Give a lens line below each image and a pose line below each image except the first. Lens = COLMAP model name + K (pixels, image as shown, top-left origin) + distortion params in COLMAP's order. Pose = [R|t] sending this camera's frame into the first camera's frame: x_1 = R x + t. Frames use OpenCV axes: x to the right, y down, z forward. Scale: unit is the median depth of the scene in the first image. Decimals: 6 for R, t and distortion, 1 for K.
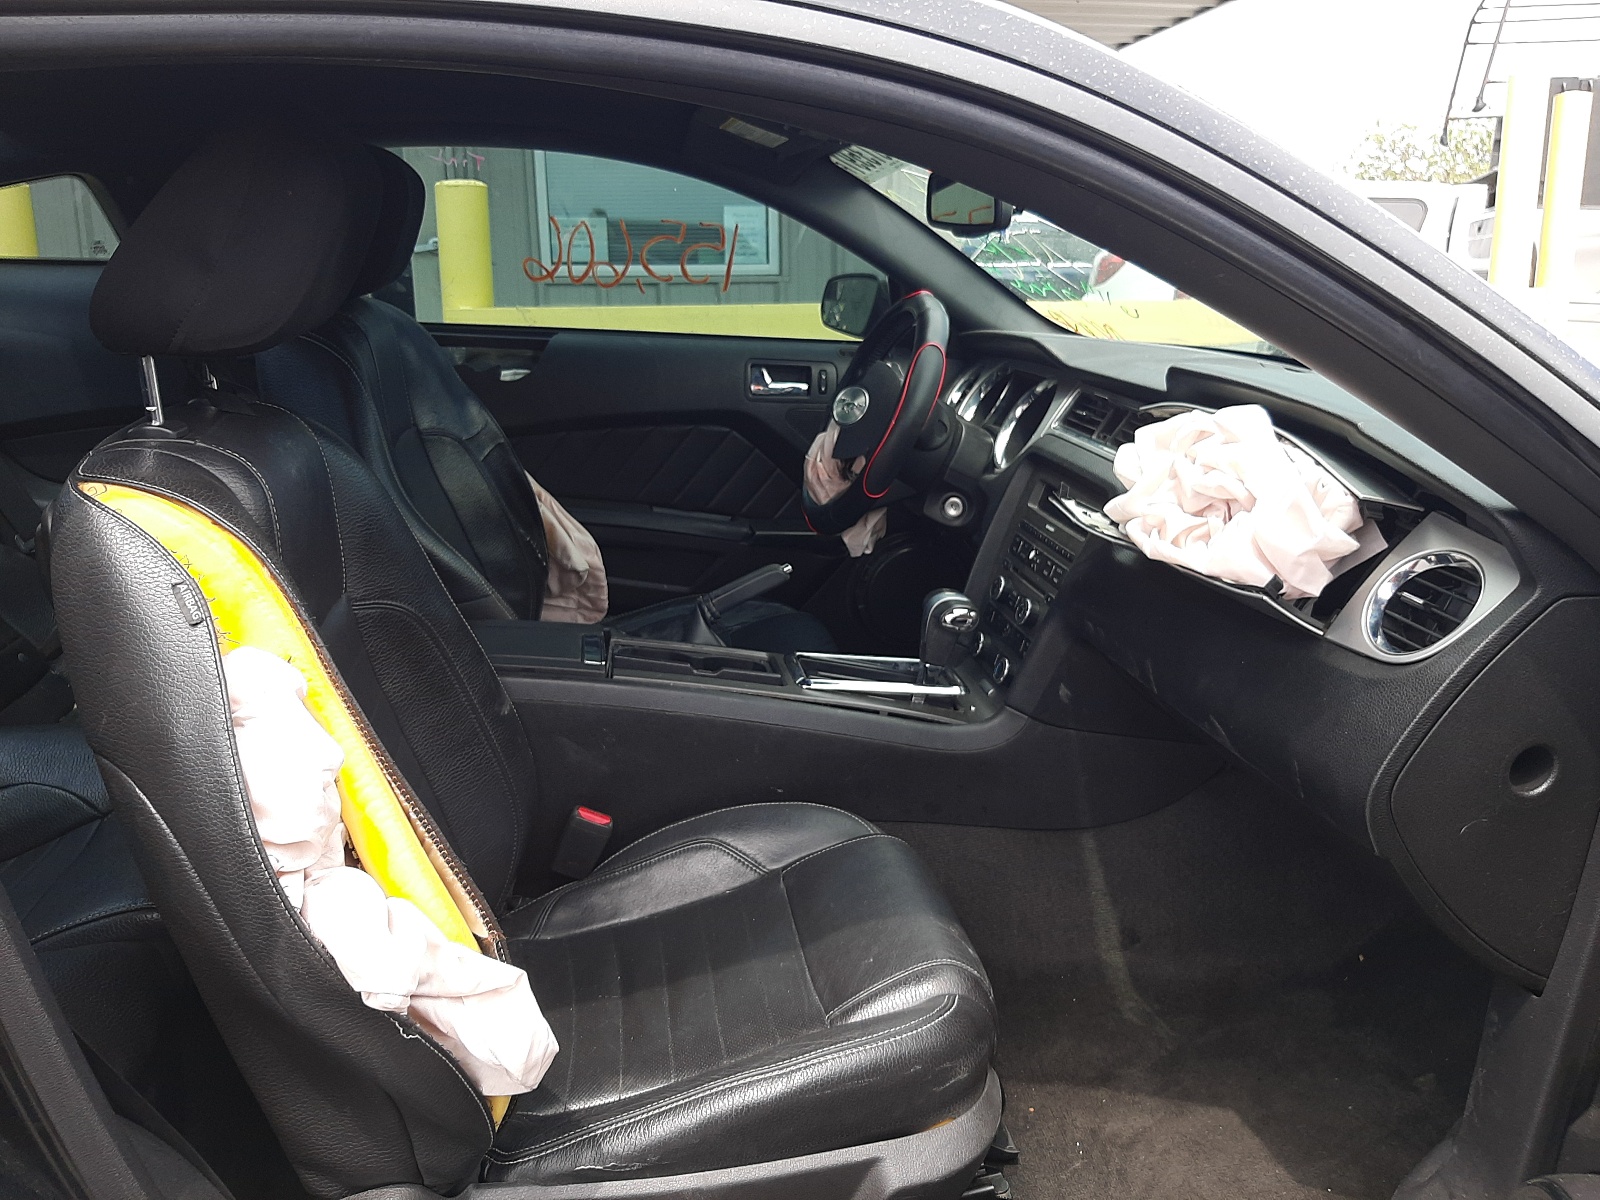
lens RADIAL K [[1223.9, 0, 800.0], [0, 1223.9, 600.0], [0, 0, 1]] dist [-0.027285, -0.004895]
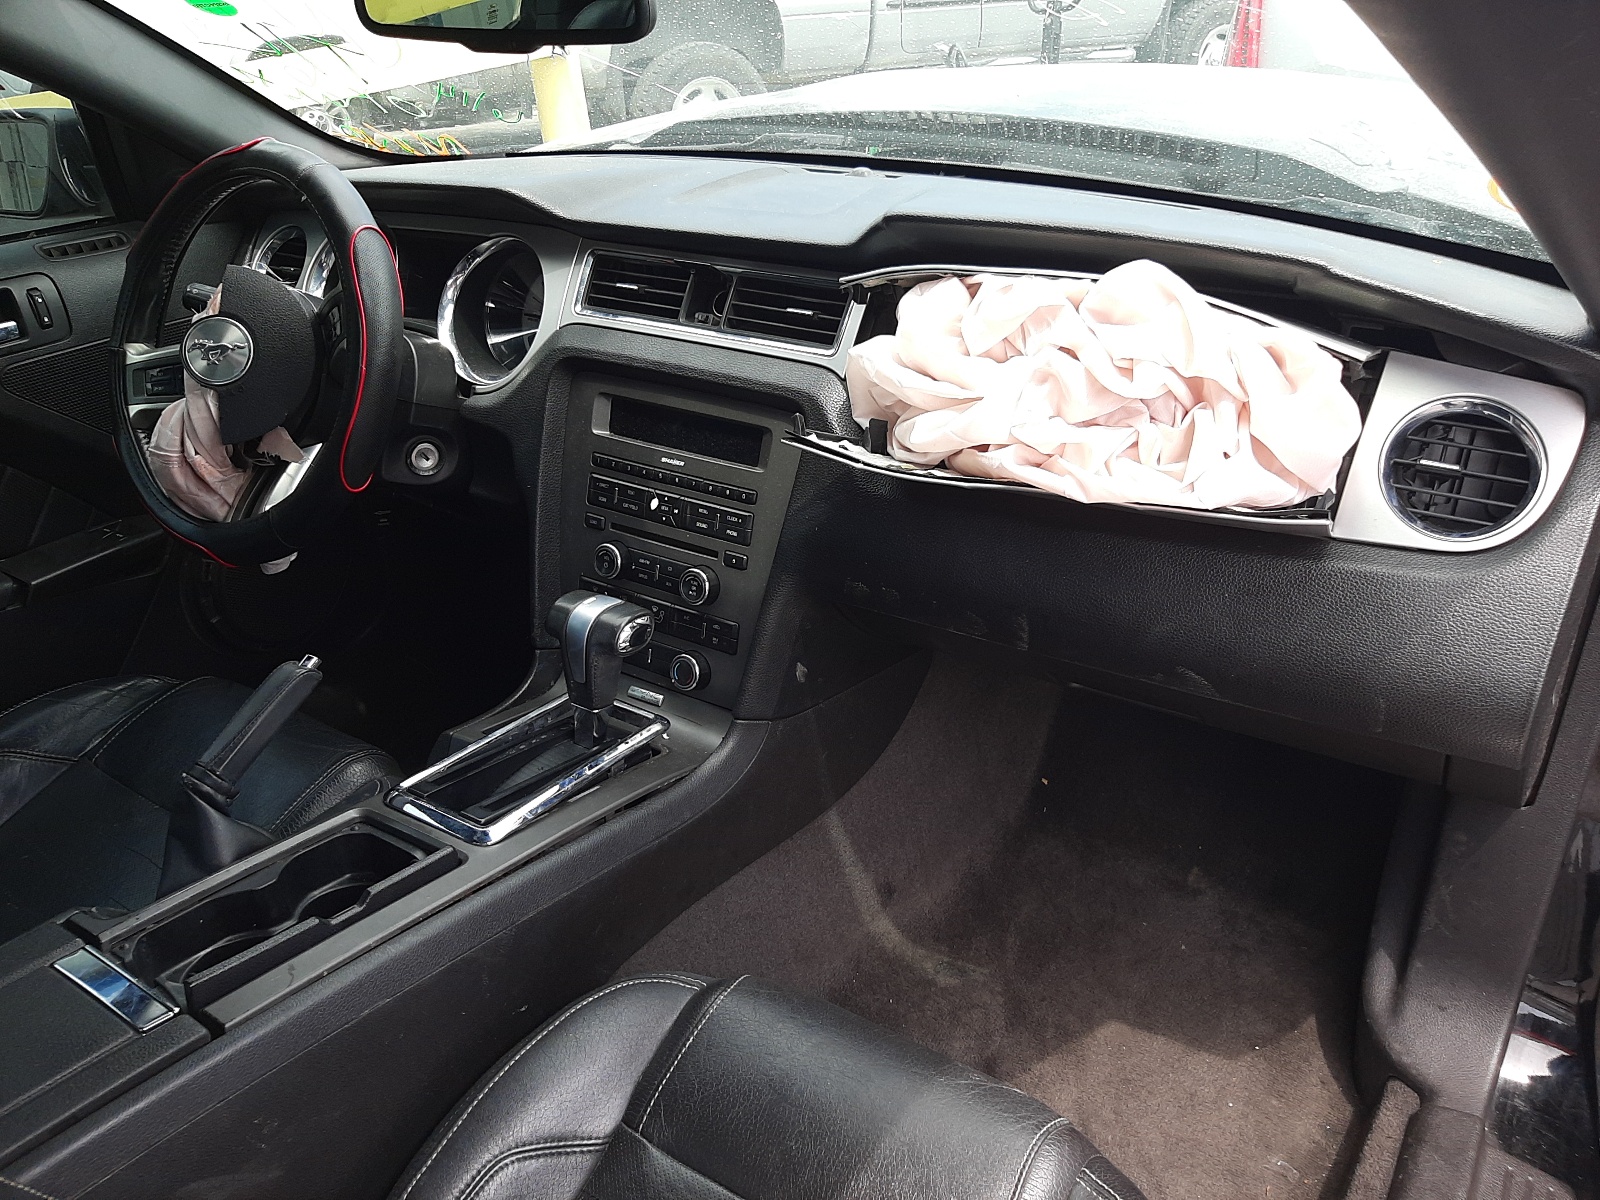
lens RADIAL K [[1223.9, 0, 800.0], [0, 1223.9, 600.0], [0, 0, 1]] dist [-0.027285, -0.004895]
pose [[0.680125, -0.393753, 0.618375, -0.212917], [0.263686, 0.918453, 0.294812, -0.174150], [-0.684032, -0.037452, 0.728490, 0.435766]]
